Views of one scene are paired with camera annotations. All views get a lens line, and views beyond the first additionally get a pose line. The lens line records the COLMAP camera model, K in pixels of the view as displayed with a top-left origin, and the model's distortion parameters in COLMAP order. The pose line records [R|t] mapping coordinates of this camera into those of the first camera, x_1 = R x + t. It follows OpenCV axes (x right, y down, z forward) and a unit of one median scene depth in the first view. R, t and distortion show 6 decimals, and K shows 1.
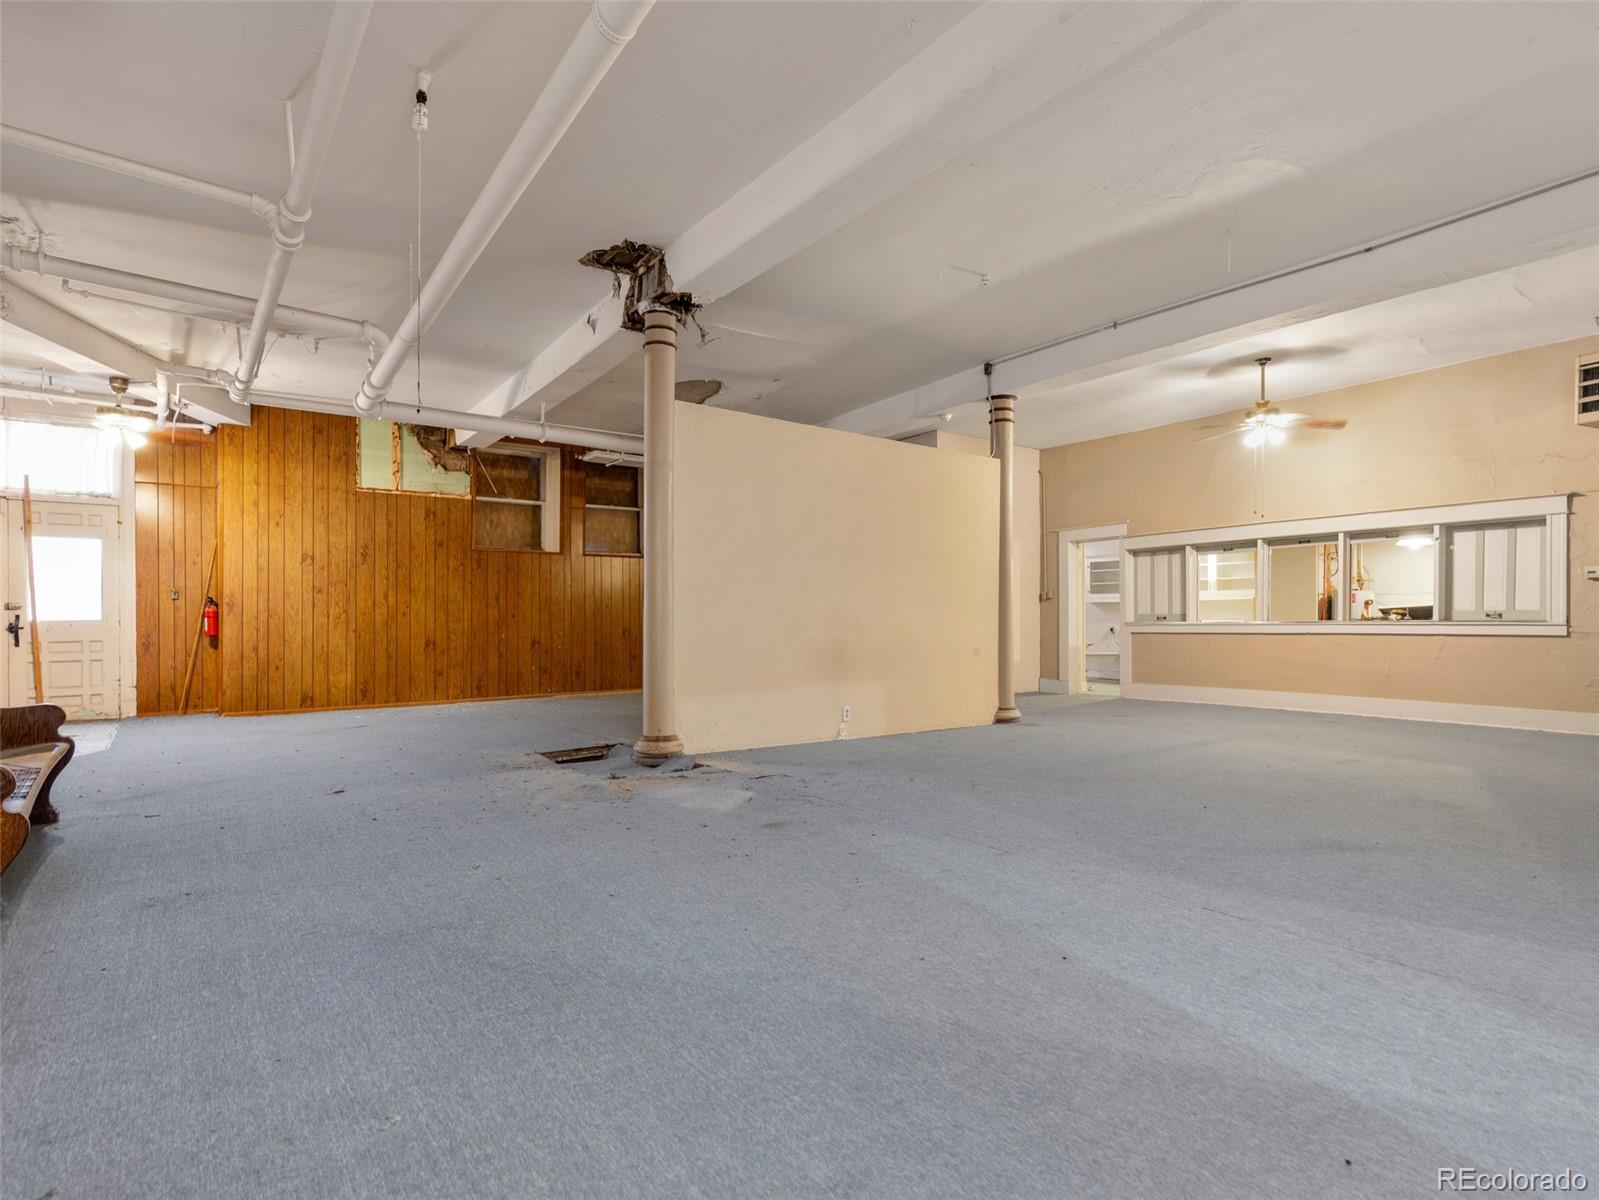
lens RADIAL K [[788.9, 0, 802.1], [0, 788.9, 609.4], [0, 0, 1]] dist [0.001488, 0.000403]
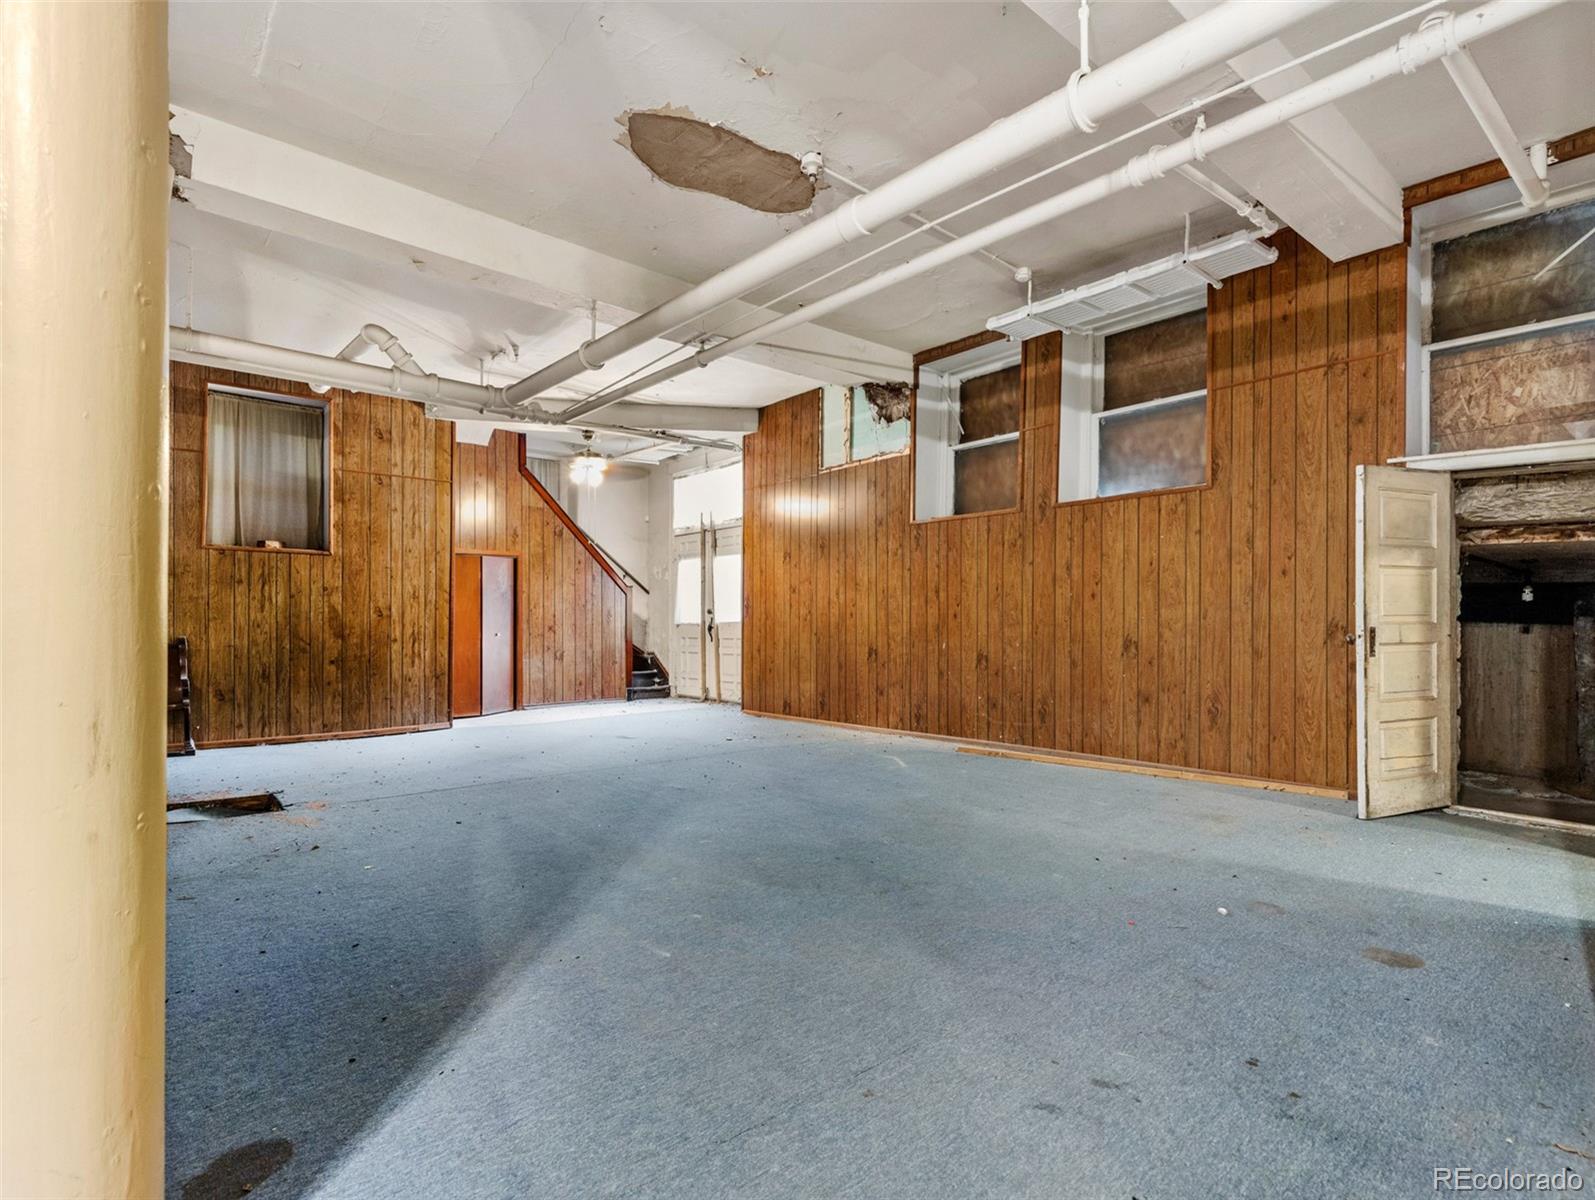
lens RADIAL K [[825.8, 0, 824.5], [0, 825.8, 632.0], [0, 0, 1]] dist [-0.001601, -0.000074]
pose [[0.074494, 0.006735, -0.997199, 0.320922], [0.007200, 0.999947, 0.007292, 0.016429], [0.997195, -0.007723, 0.074442, 0.860915]]
